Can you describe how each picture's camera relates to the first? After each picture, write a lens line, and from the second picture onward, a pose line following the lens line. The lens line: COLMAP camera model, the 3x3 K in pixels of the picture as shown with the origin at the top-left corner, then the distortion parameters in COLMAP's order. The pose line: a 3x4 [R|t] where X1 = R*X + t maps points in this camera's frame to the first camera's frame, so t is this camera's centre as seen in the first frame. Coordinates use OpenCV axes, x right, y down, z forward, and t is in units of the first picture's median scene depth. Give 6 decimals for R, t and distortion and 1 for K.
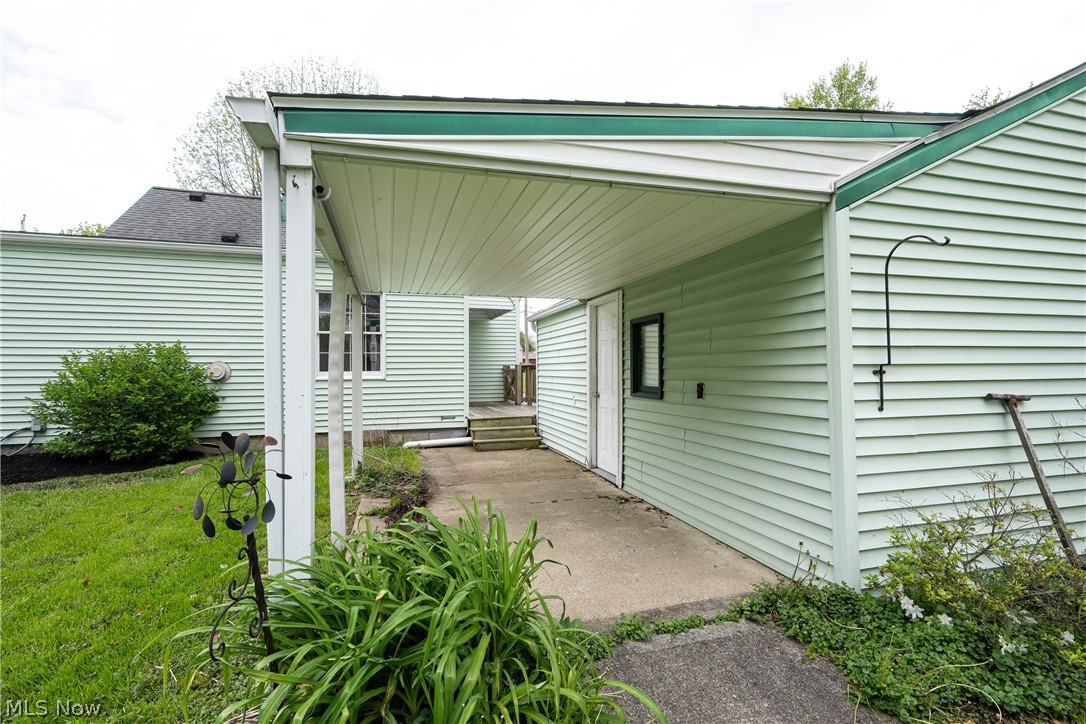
lens RADIAL K [[481.6, 0, 543.0], [0, 481.6, 362.0], [0, 0, 1]] dist [-0.001339, -0.000080]
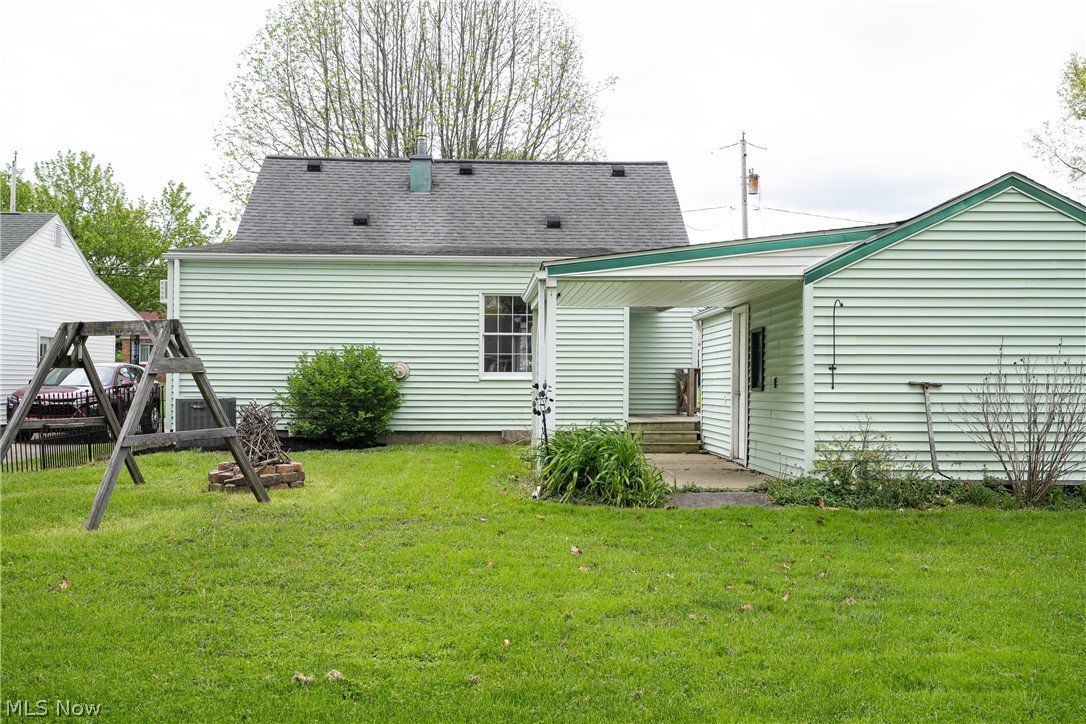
lens RADIAL K [[1112.3, 0, 543.0], [0, 1112.3, 362.0], [0, 0, 1]] dist [-0.001610, -0.000323]
pose [[0.968197, 0.005717, -0.250124, 0.314426], [-0.007148, 0.999963, -0.004814, 0.011470], [0.250088, 0.006449, 0.968202, -1.592010]]
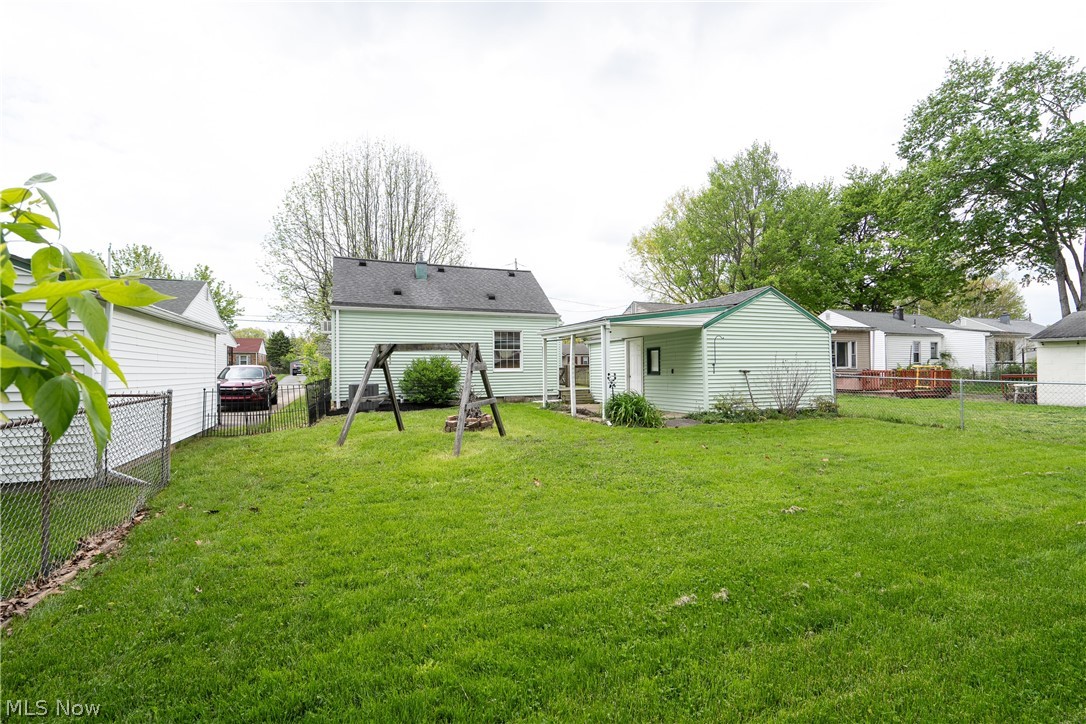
lens RADIAL K [[509.4, 0, 543.0], [0, 509.4, 362.0], [0, 0, 1]] dist [-0.013217, 0.000085]
pose [[0.992685, -0.003087, 0.120691, -0.655514], [0.003797, 0.999977, -0.005649, 0.007327], [-0.120671, 0.006066, 0.992674, -1.586991]]
